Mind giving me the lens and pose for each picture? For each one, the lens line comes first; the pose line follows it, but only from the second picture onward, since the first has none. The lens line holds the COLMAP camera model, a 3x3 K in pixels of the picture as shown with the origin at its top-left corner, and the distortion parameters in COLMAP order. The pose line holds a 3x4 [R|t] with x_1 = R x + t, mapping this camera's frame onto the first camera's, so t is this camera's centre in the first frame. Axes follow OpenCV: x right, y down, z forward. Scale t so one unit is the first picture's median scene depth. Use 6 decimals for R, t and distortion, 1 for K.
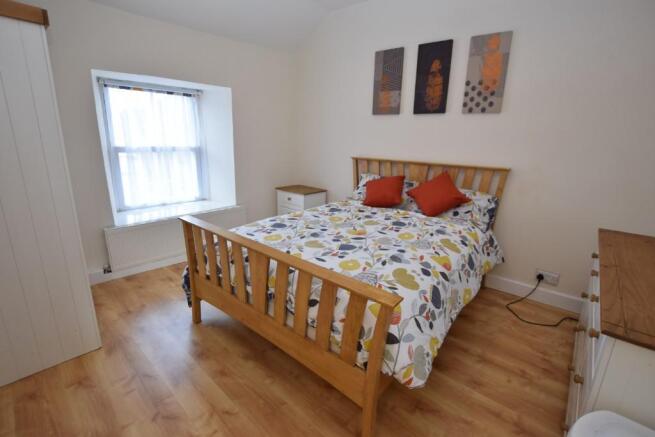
lens RADIAL K [[302.2, 0, 330.8], [0, 302.2, 214.5], [0, 0, 1]] dist [-0.016654, 0.000444]
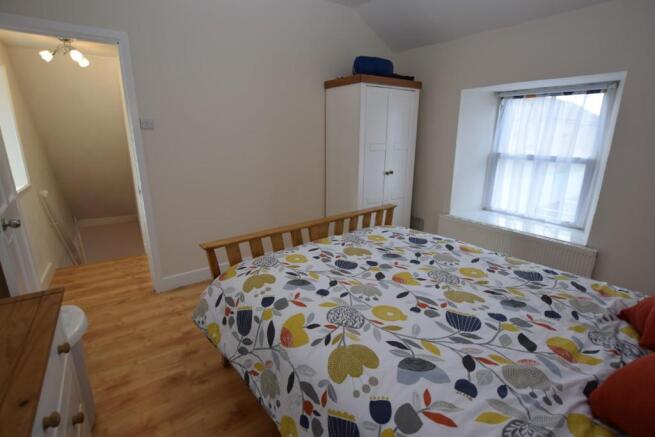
lens RADIAL K [[302.2, 0, 321.5], [0, 302.2, 214.4], [0, 0, 1]] dist [-0.016654, 0.000444]
pose [[-0.241310, 0.213499, -0.946672, 0.701192], [-0.255562, 0.927086, 0.274225, -0.200240], [0.936193, 0.308107, -0.169153, 0.843030]]
